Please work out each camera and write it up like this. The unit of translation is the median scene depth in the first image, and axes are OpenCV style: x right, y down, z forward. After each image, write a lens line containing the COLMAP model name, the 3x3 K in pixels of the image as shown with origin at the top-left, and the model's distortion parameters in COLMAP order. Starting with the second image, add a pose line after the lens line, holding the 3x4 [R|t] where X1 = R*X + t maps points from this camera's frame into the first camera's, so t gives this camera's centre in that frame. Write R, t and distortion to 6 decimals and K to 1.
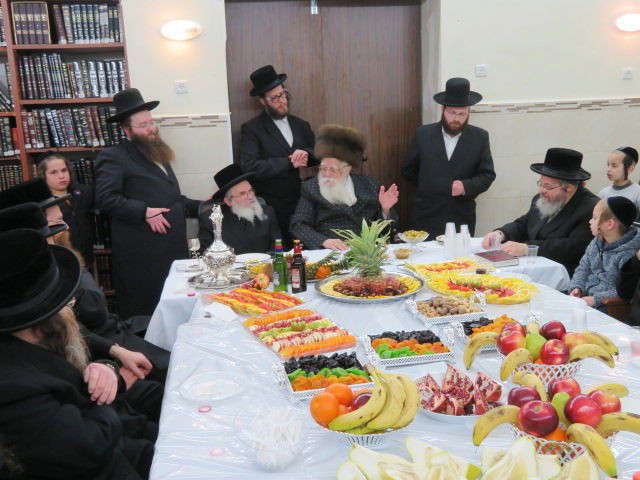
lens RADIAL K [[629.9, 0, 320.0], [0, 629.9, 240.0], [0, 0, 1]] dist [-0.008279, 0.001127]
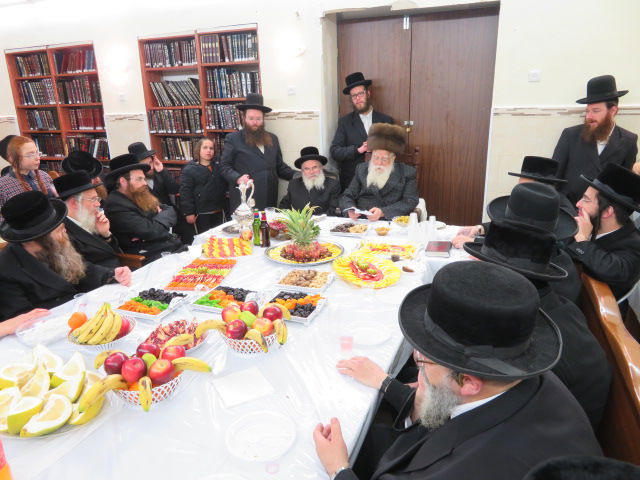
lens RADIAL K [[460.2, 0, 320.0], [0, 460.2, 240.0], [0, 0, 1]] dist [-0.009975, 0.001213]
pose [[0.848953, 0.171772, -0.499773, 0.427327], [-0.111096, 0.982577, 0.148994, -0.074350], [0.516658, -0.070966, 0.853246, 0.120688]]
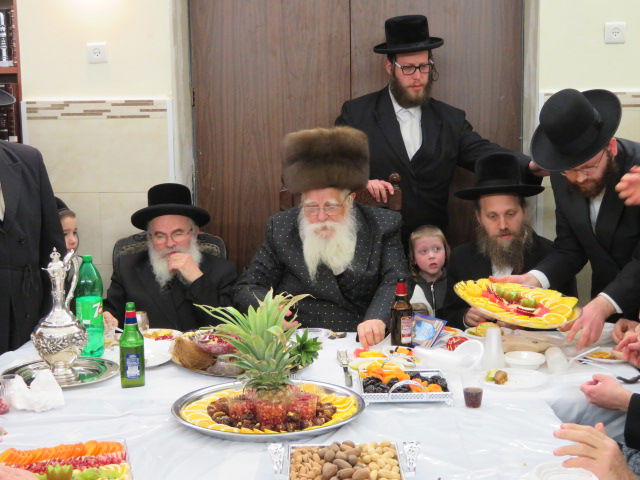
lens RADIAL K [[1013.6, 0, 320.0], [0, 1013.6, 240.0], [0, 0, 1]] dist [-0.000557, -0.029115]
pose [[0.977882, 0.053579, -0.202178, 0.212398], [-0.064923, 0.996642, -0.049895, -0.024663], [0.198826, 0.061918, 0.978077, 0.079889]]
